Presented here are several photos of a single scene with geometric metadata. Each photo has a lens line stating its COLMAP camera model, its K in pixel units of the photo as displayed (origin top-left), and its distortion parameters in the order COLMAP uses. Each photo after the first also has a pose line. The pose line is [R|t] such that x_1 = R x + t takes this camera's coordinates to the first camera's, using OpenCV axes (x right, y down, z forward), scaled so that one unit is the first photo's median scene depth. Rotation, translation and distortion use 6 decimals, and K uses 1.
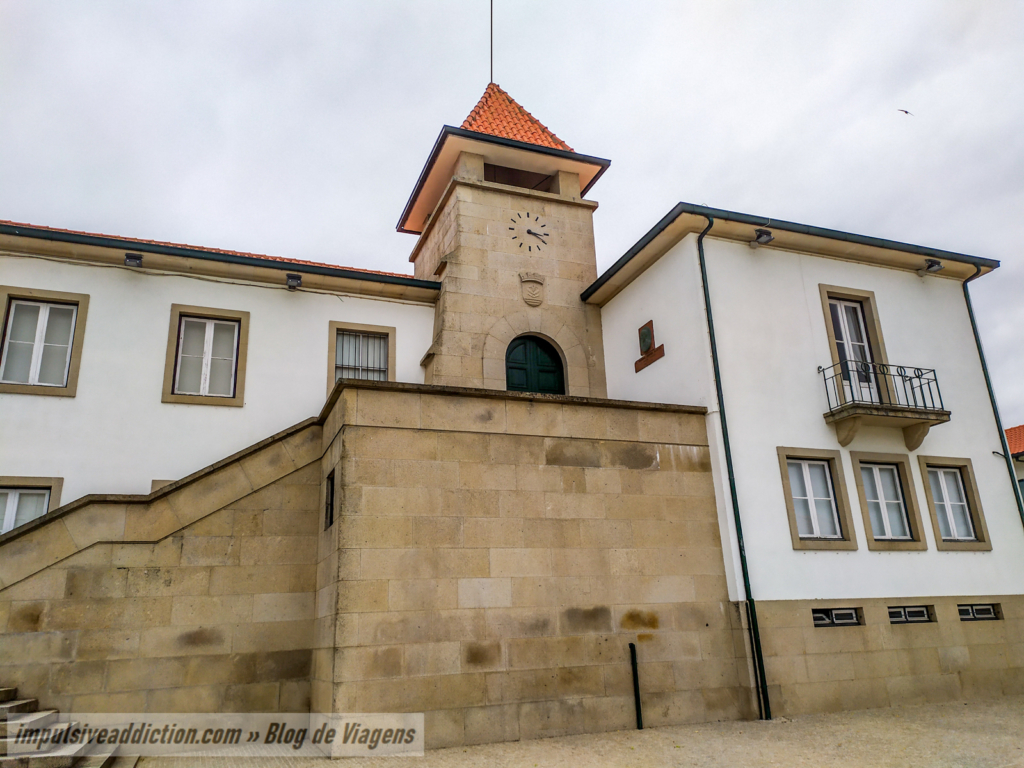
lens RADIAL K [[757.1, 0, 512.0], [0, 757.1, 384.0], [0, 0, 1]] dist [0.061008, -0.061661]
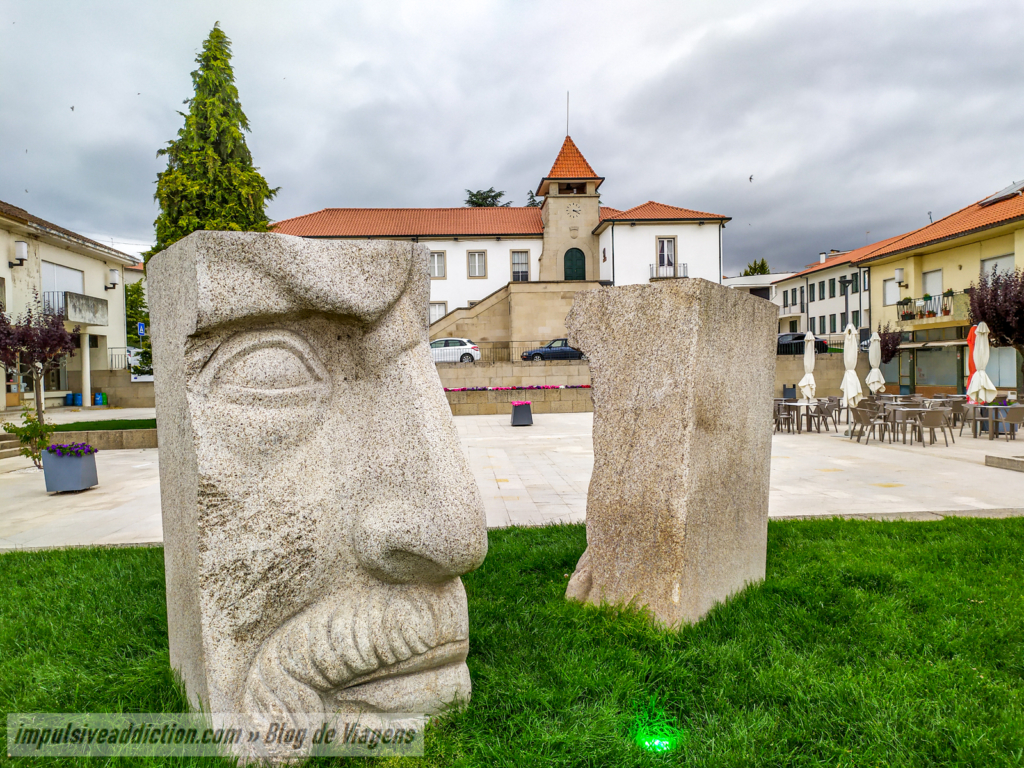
lens RADIAL K [[757.1, 0, 512.0], [0, 757.1, 384.0], [0, 0, 1]] dist [0.061008, -0.061661]
pose [[0.954466, 0.026937, -0.297102, 0.812310], [0.076161, 0.940910, 0.329980, -0.659369], [0.288435, -0.337583, 0.896015, -2.282828]]
